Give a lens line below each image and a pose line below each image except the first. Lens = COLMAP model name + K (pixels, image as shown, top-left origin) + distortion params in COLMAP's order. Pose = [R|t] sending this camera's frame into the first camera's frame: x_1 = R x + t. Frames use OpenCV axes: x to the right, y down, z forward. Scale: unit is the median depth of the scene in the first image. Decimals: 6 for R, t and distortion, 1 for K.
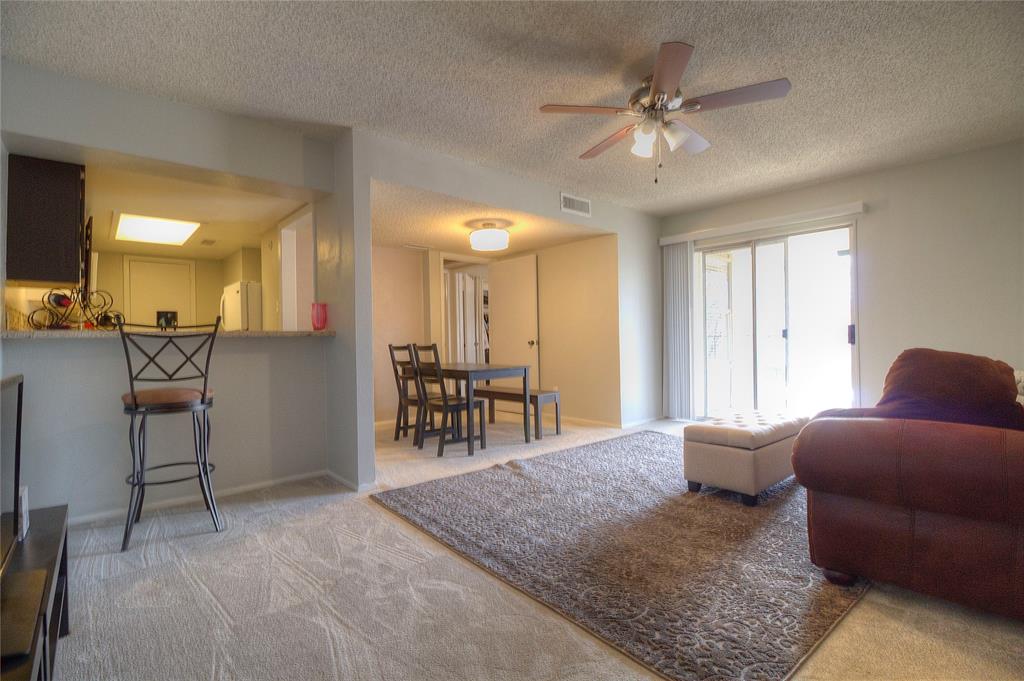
lens RADIAL K [[473.3, 0, 514.4], [0, 473.3, 337.0], [0, 0, 1]] dist [0.001277, -0.010886]
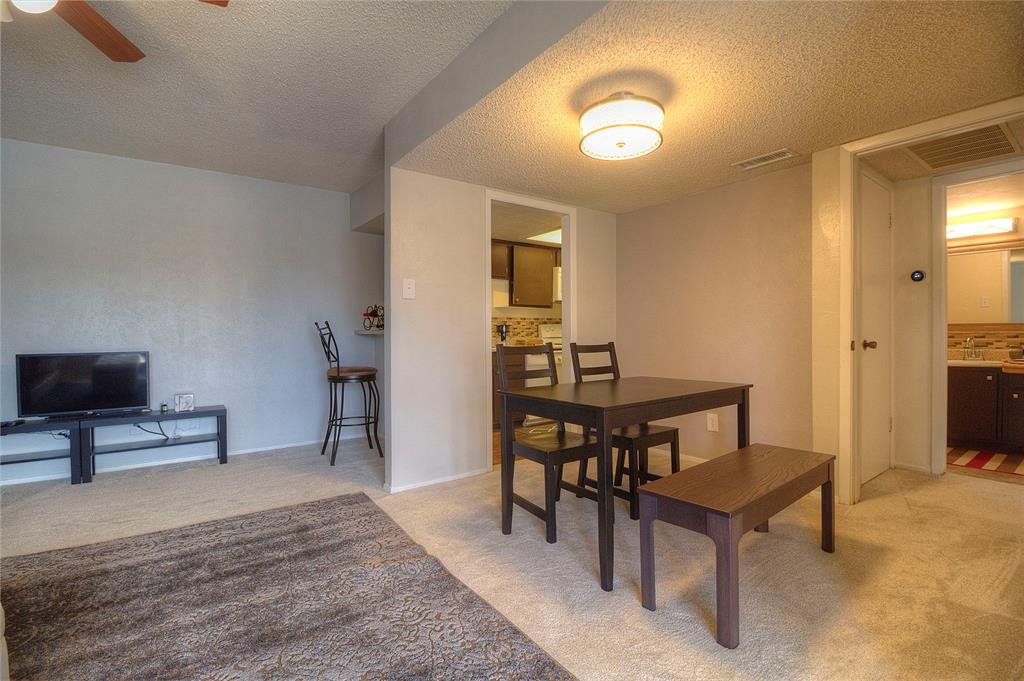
lens RADIAL K [[473.3, 0, 514.4], [0, 473.3, 337.0], [0, 0, 1]] dist [0.001277, -0.010886]
pose [[-0.082582, 0.015722, -0.996460, 0.796088], [0.006653, 0.999862, 0.015224, -0.006655], [0.996562, -0.005372, -0.082675, 1.701091]]
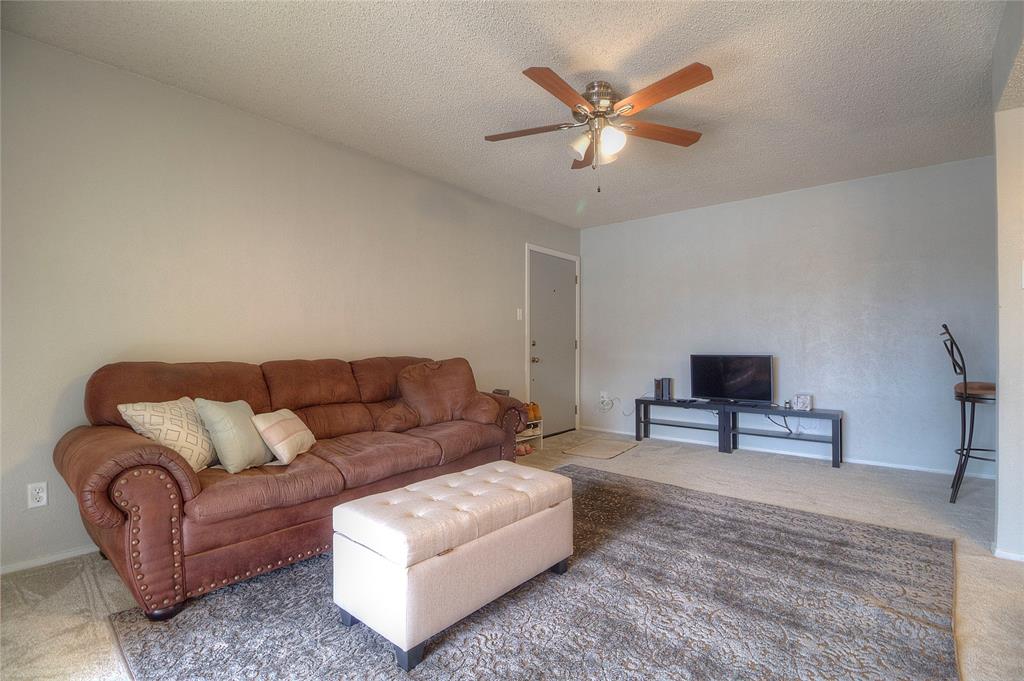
lens RADIAL K [[473.3, 0, 514.4], [0, 473.3, 337.0], [0, 0, 1]] dist [0.001277, -0.010886]
pose [[-0.986800, 0.011047, -0.161567, 0.652332], [0.013497, 0.999810, -0.014076, -0.002509], [0.161380, -0.016071, -0.986761, 2.004521]]
